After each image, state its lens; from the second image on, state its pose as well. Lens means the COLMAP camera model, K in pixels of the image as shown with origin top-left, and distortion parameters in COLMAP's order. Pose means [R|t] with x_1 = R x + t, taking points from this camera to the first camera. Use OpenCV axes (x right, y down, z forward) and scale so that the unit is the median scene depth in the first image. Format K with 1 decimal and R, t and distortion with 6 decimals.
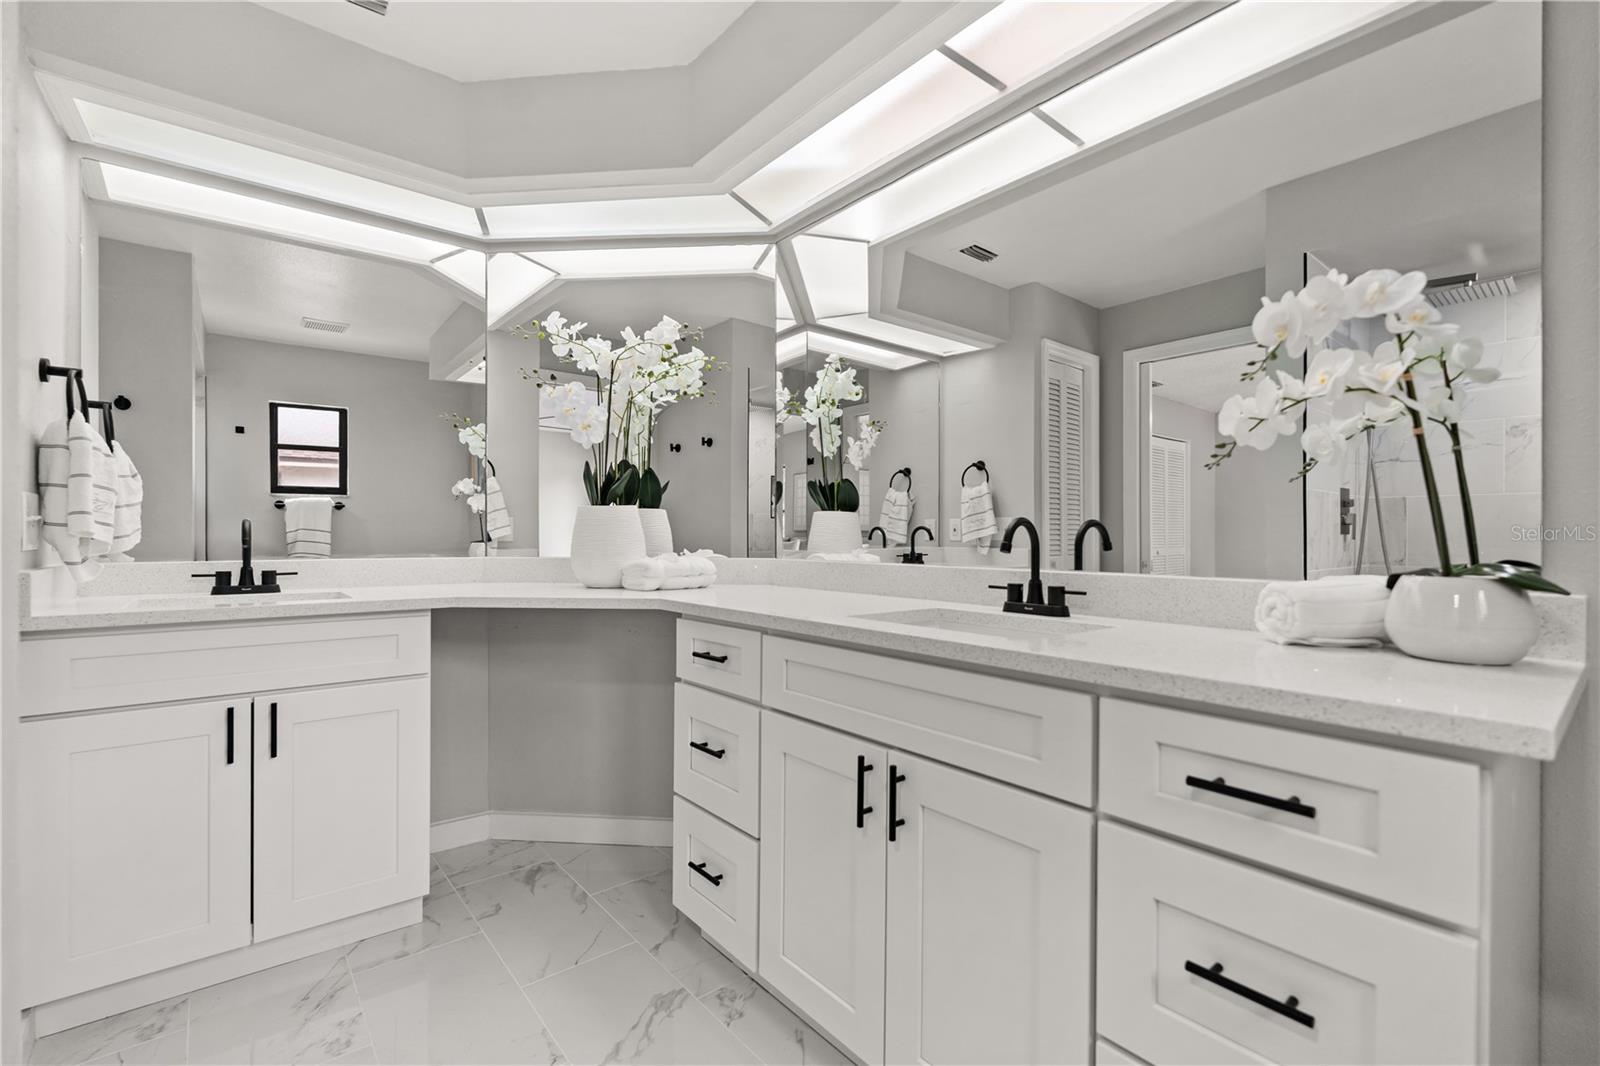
lens RADIAL K [[703.7, 0, 802.1], [0, 703.7, 533.3], [0, 0, 1]] dist [-0.002509, 0.000658]
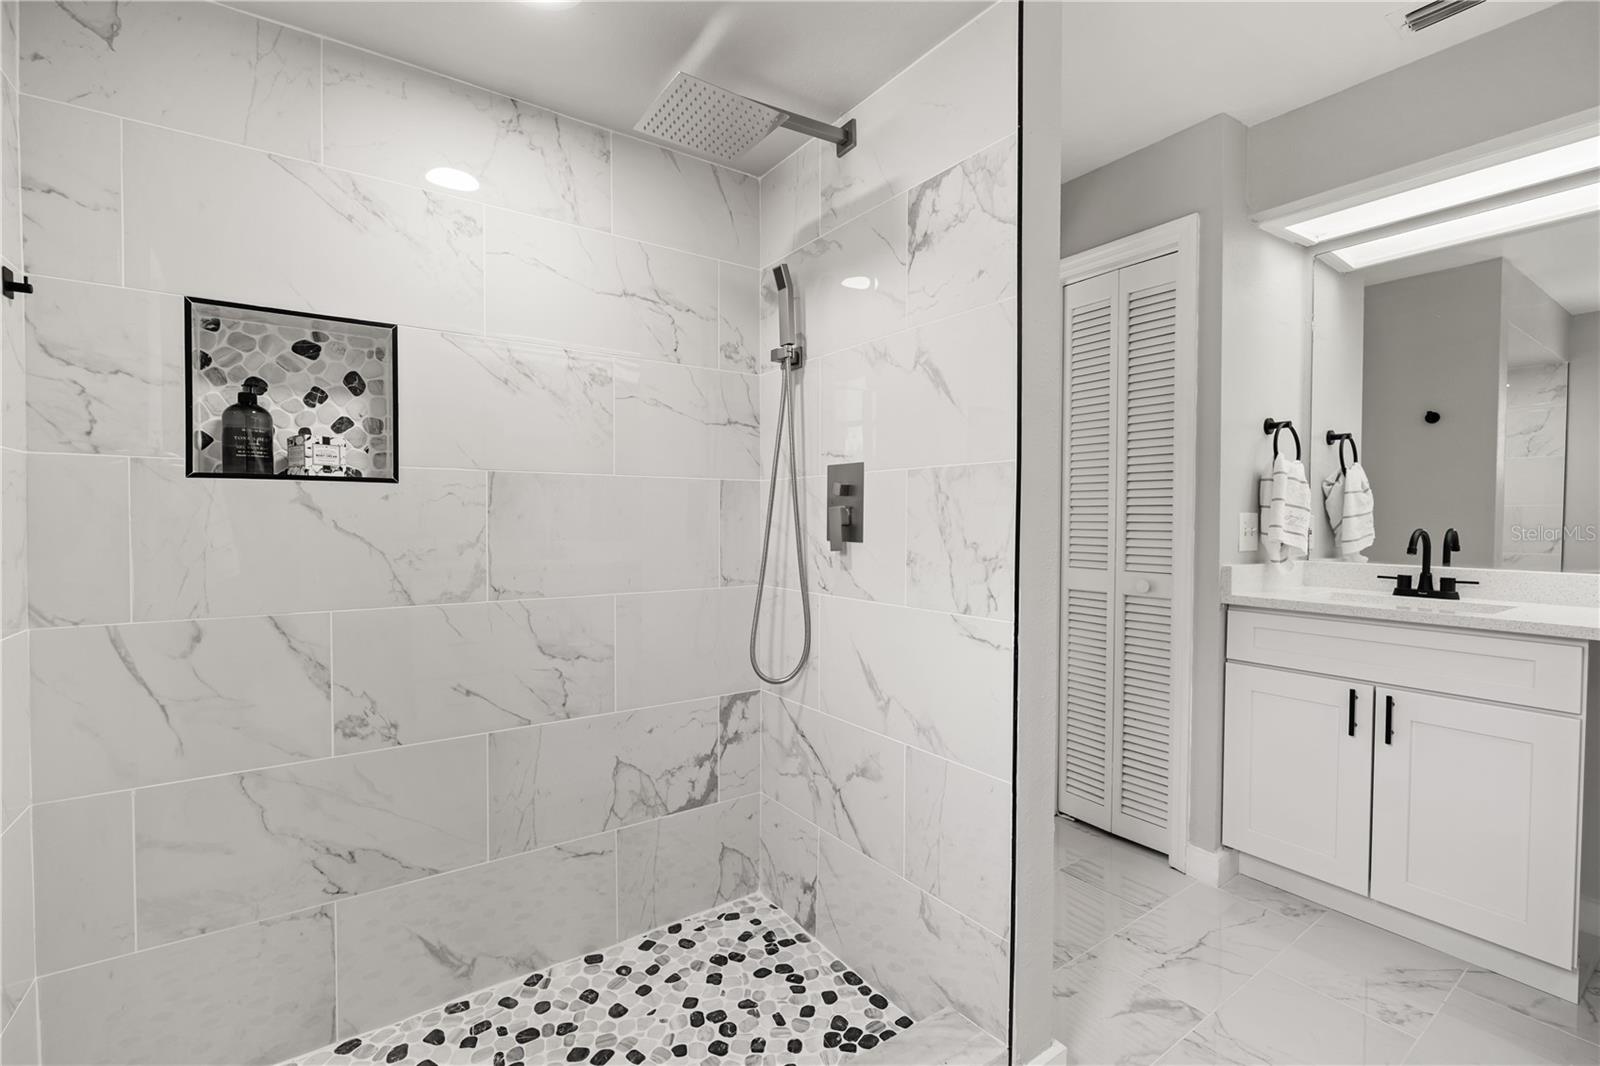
lens RADIAL K [[703.7, 0, 802.1], [0, 703.7, 533.3], [0, 0, 1]] dist [-0.002509, 0.000658]
pose [[-0.061476, 0.021073, -0.997886, 0.375603], [-0.005344, 0.999756, 0.021442, -0.033464], [0.998094, 0.006650, -0.061348, 0.116160]]
